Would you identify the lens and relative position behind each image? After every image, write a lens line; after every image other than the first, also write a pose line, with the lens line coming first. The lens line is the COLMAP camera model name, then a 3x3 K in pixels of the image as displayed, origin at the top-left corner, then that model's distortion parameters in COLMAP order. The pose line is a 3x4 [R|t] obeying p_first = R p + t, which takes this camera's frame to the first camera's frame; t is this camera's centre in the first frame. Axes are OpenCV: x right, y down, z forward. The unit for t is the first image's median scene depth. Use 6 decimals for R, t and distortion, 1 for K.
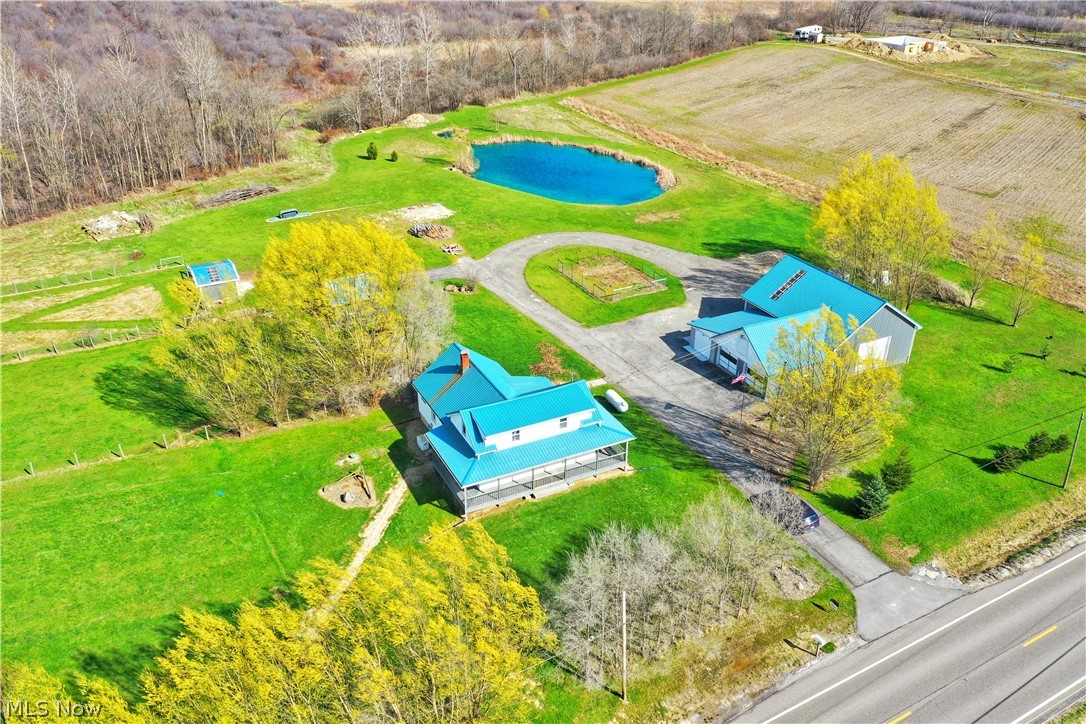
lens RADIAL K [[858.1, 0, 543.0], [0, 858.1, 362.0], [0, 0, 1]] dist [-0.001312, 0.000104]
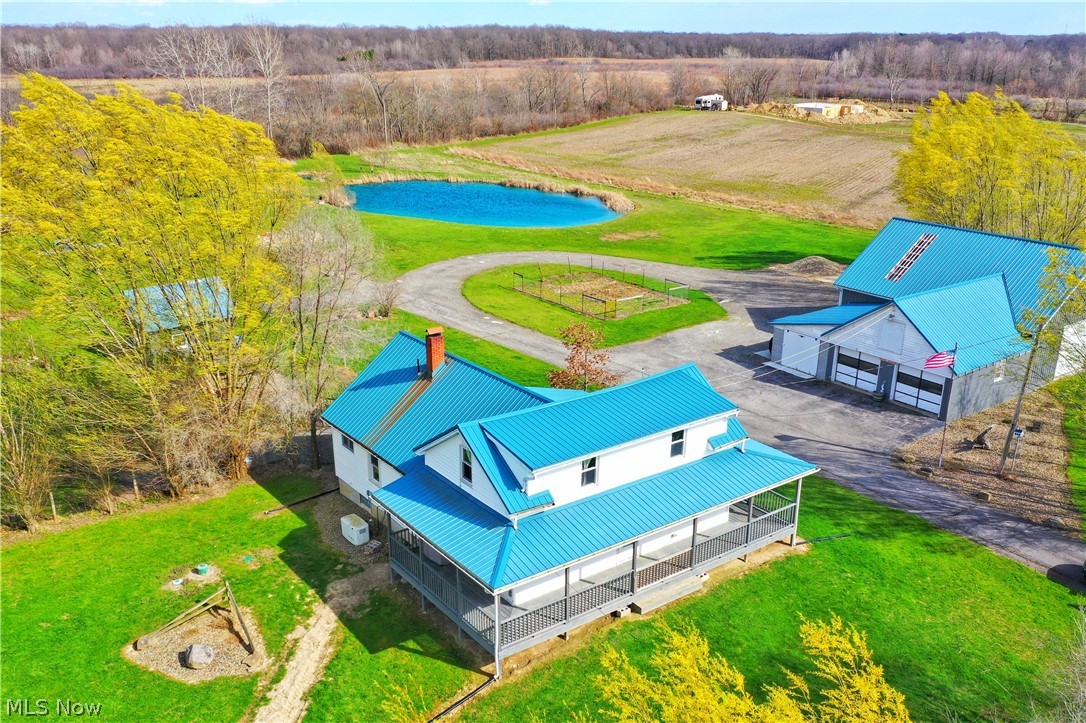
lens RADIAL K [[968.0, 0, 543.0], [0, 968.0, 361.5], [0, 0, 1]] dist [-0.006916, -0.001716]
pose [[0.985586, -0.053047, 0.160641, -0.111343], [0.079840, 0.983018, -0.165233, 0.092912], [-0.149148, 0.175677, 0.973084, 0.422251]]
